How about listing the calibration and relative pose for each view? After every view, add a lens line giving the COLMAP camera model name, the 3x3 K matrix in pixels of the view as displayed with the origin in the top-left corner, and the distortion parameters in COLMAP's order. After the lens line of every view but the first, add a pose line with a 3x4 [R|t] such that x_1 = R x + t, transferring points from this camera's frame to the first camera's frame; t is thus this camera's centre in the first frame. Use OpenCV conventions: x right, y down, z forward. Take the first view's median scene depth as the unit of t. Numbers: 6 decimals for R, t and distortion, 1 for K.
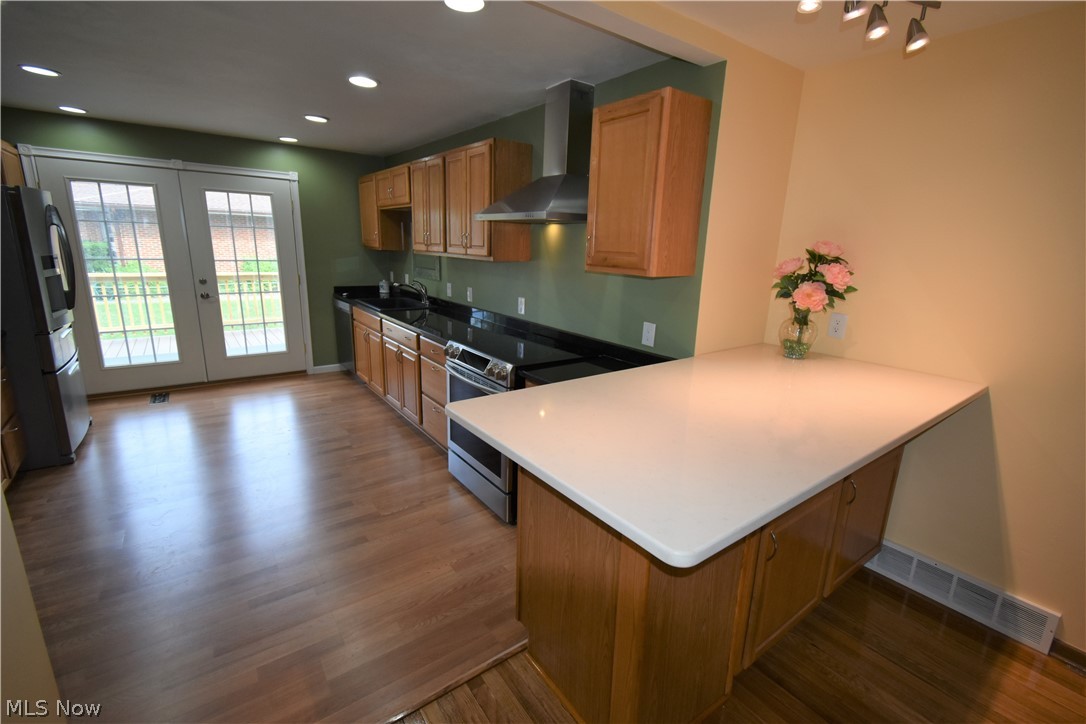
lens RADIAL K [[479.5, 0, 545.1], [0, 479.5, 360.8], [0, 0, 1]] dist [0.010481, -0.005174]
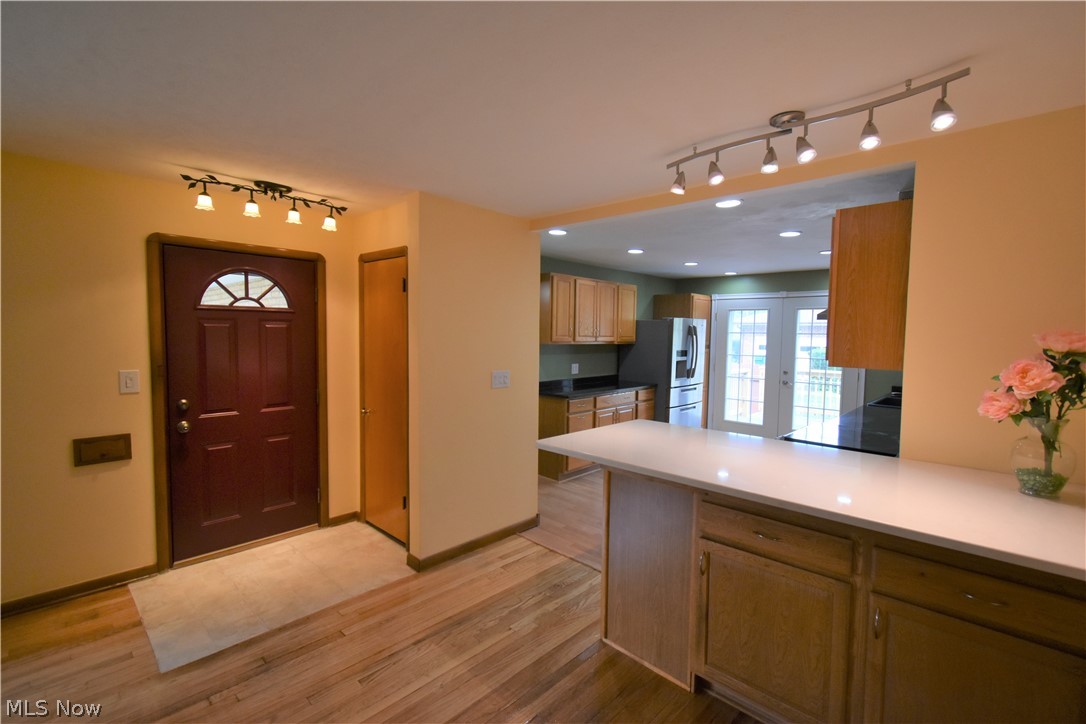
lens RADIAL K [[484.2, 0, 545.7], [0, 484.2, 361.3], [0, 0, 1]] dist [0.009659, -0.004834]
pose [[0.175255, 0.030291, -0.984057, 0.621343], [-0.245628, 0.969264, -0.013909, -0.006248], [0.953390, 0.244149, 0.177309, 0.088830]]
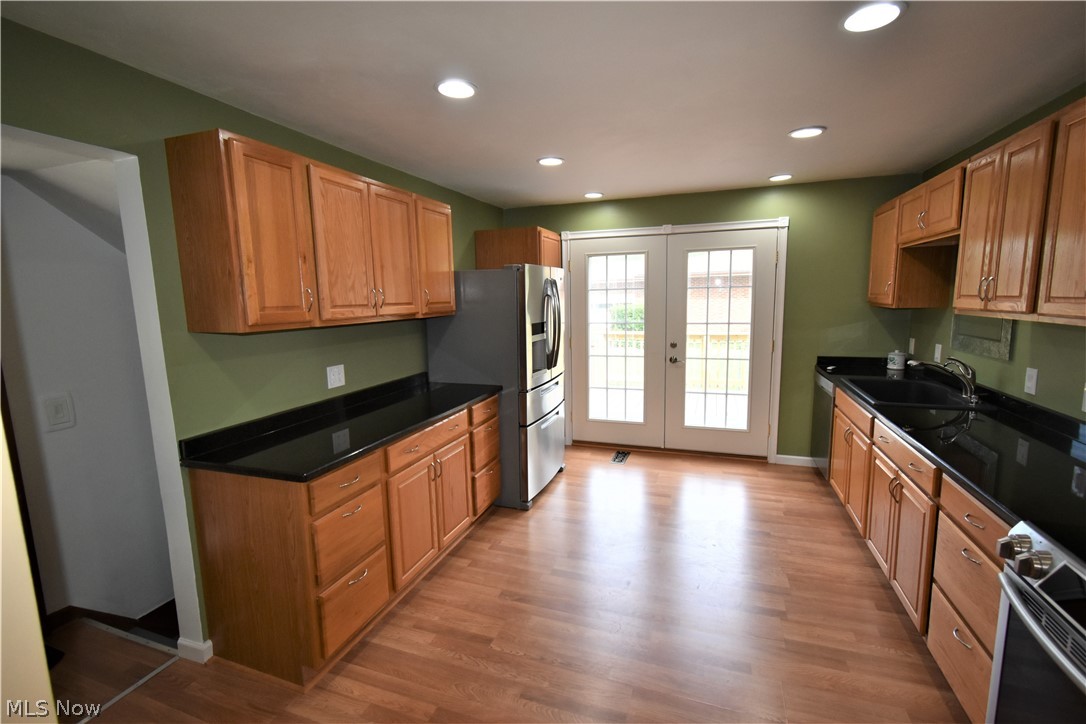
lens RADIAL K [[479.5, 0, 545.1], [0, 479.5, 360.8], [0, 0, 1]] dist [0.010481, -0.005174]
pose [[0.558040, 0.068473, -0.826984, -0.066932], [-0.159605, 0.986839, -0.025991, -0.076707], [0.814320, 0.146495, 0.561624, 0.290895]]
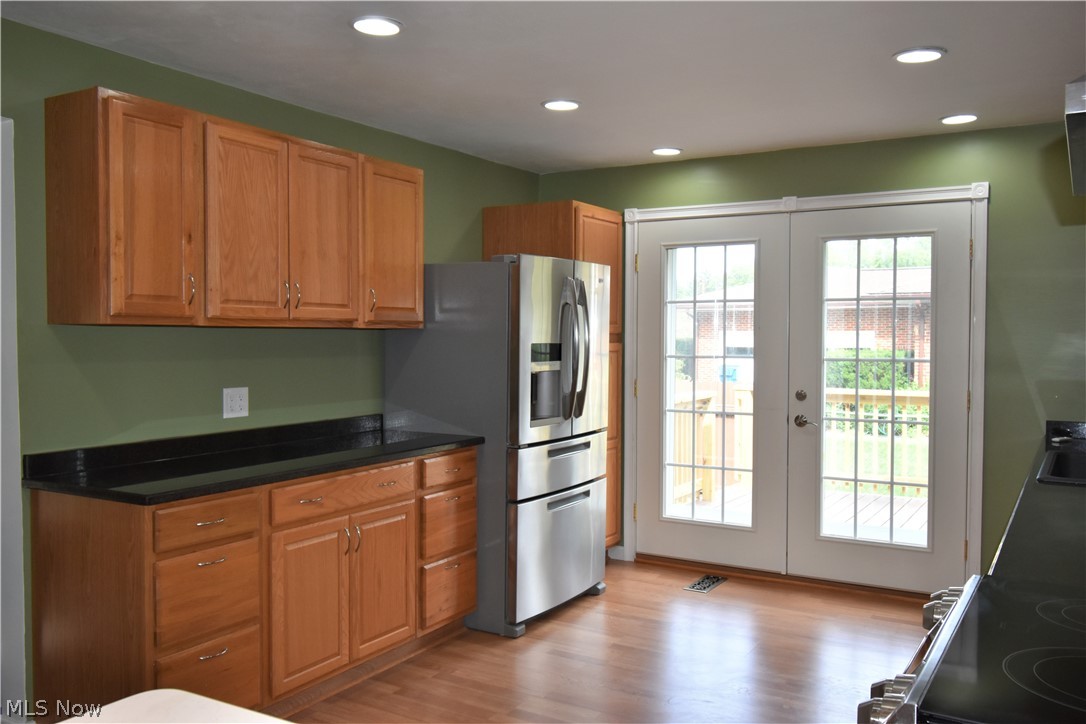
lens RADIAL K [[901.4, 0, 543.0], [0, 901.4, 362.0], [0, 0, 1]] dist [-0.000953, 0.000643]
pose [[0.383379, -0.003381, -0.923585, 0.172223], [-0.210398, 0.973381, -0.090899, -0.048415], [0.899307, 0.229169, 0.372462, 0.363218]]
